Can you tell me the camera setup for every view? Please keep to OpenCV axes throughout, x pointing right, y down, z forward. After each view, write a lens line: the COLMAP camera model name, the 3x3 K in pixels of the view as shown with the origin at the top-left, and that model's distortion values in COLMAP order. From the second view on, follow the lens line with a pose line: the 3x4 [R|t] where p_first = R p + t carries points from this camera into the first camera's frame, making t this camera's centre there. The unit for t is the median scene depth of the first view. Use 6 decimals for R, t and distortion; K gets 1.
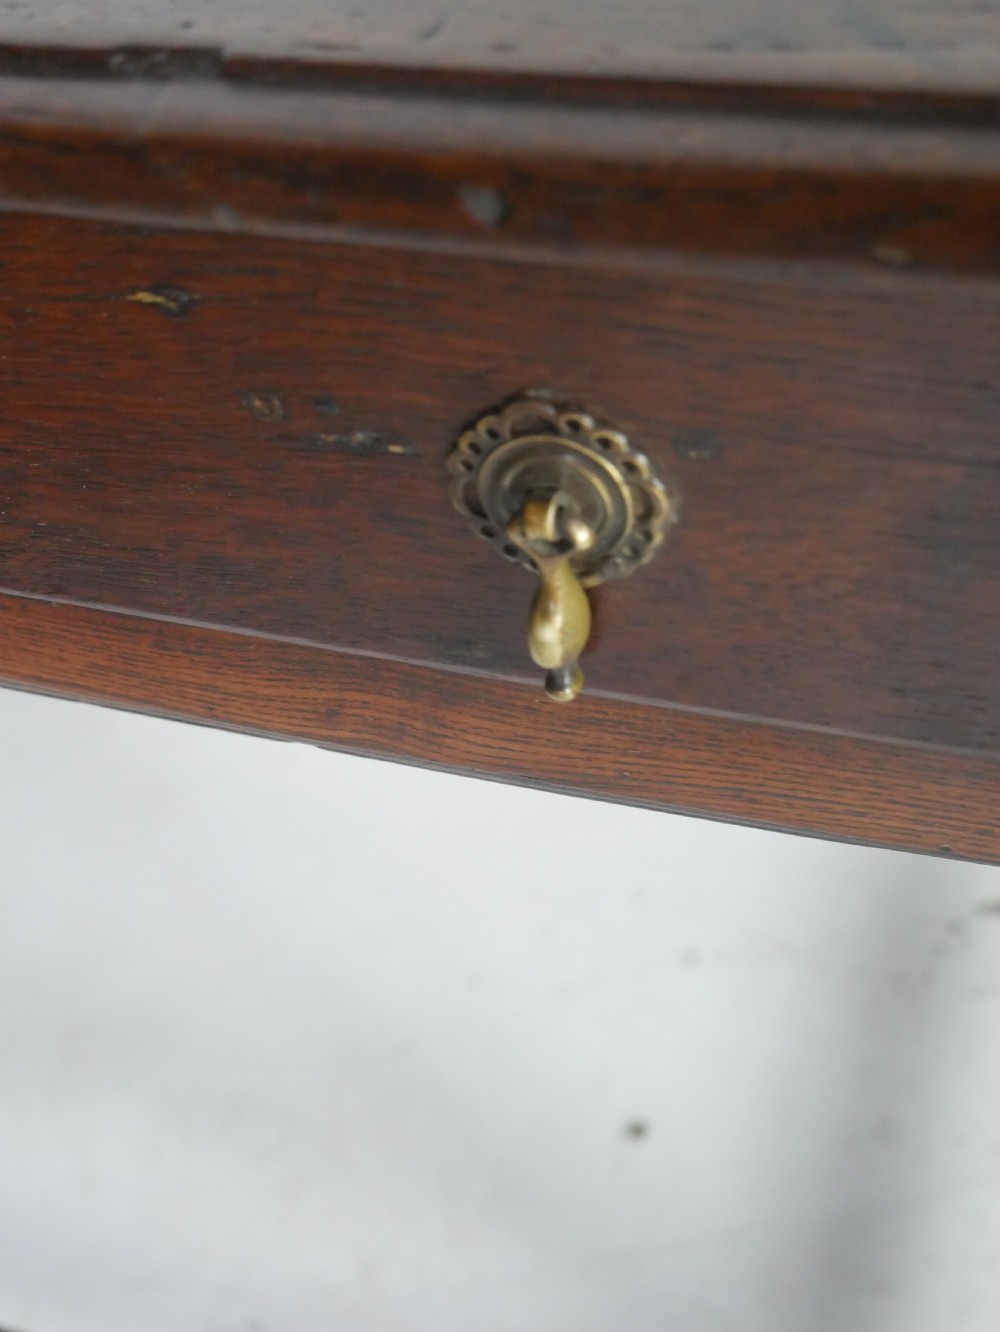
lens RADIAL K [[1692.9, 0, 500.0], [0, 1692.9, 666.0], [0, 0, 1]] dist [-0.001726, 0.069168]
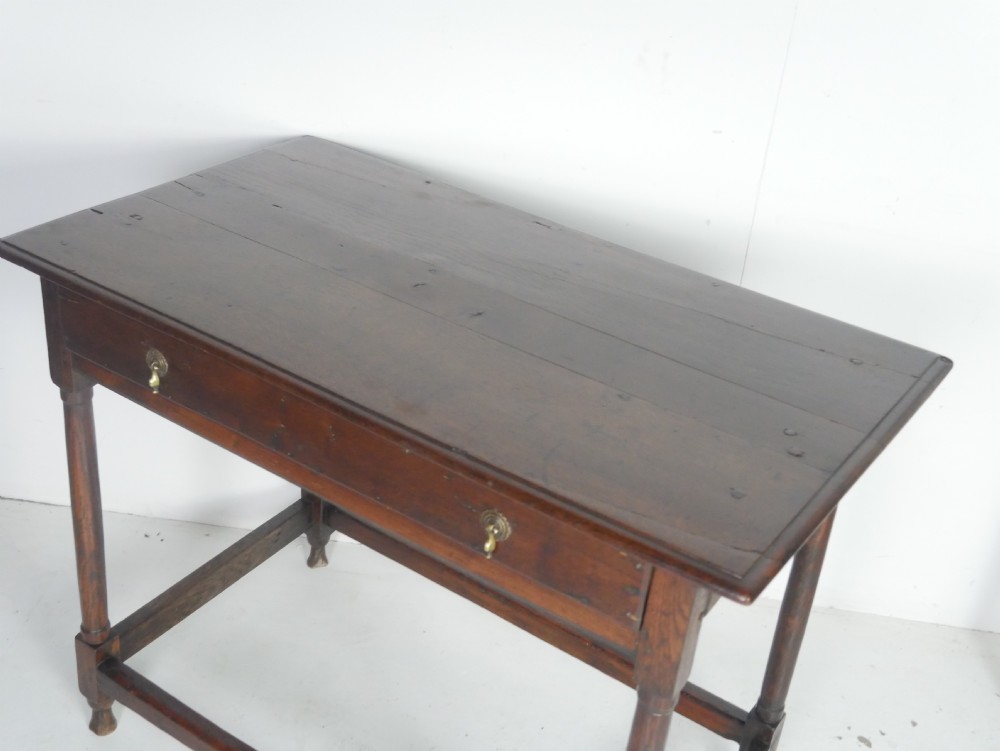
lens RADIAL K [[1218.0, 0, 500.0], [0, 1218.0, 375.5], [0, 0, 1]] dist [-0.020858, -0.004741]
pose [[0.944719, 0.296117, -0.140784, 0.547212], [-0.322557, 0.916401, -0.236994, 0.481966], [0.058836, 0.269304, 0.961256, -3.694598]]
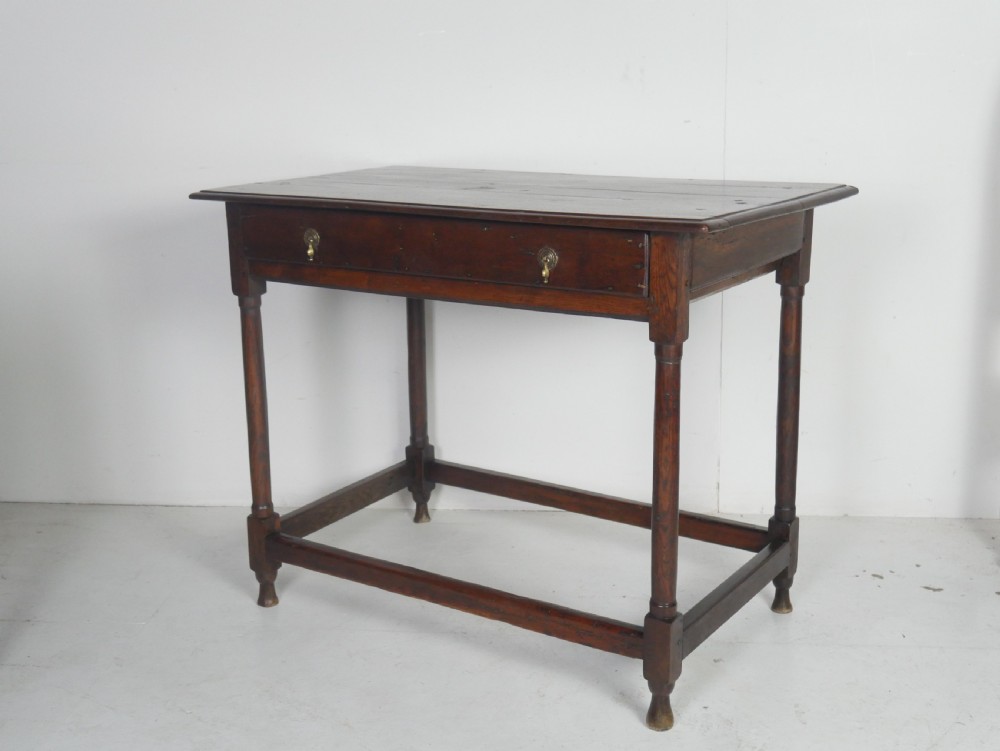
lens RADIAL K [[1218.0, 0, 500.0], [0, 1218.0, 375.5], [0, 0, 1]] dist [-0.020858, -0.004741]
pose [[0.958445, 0.149351, -0.243058, 1.622151], [-0.248146, 0.856788, -0.452038, 3.823245], [0.140737, 0.493567, 0.858245, -4.875592]]
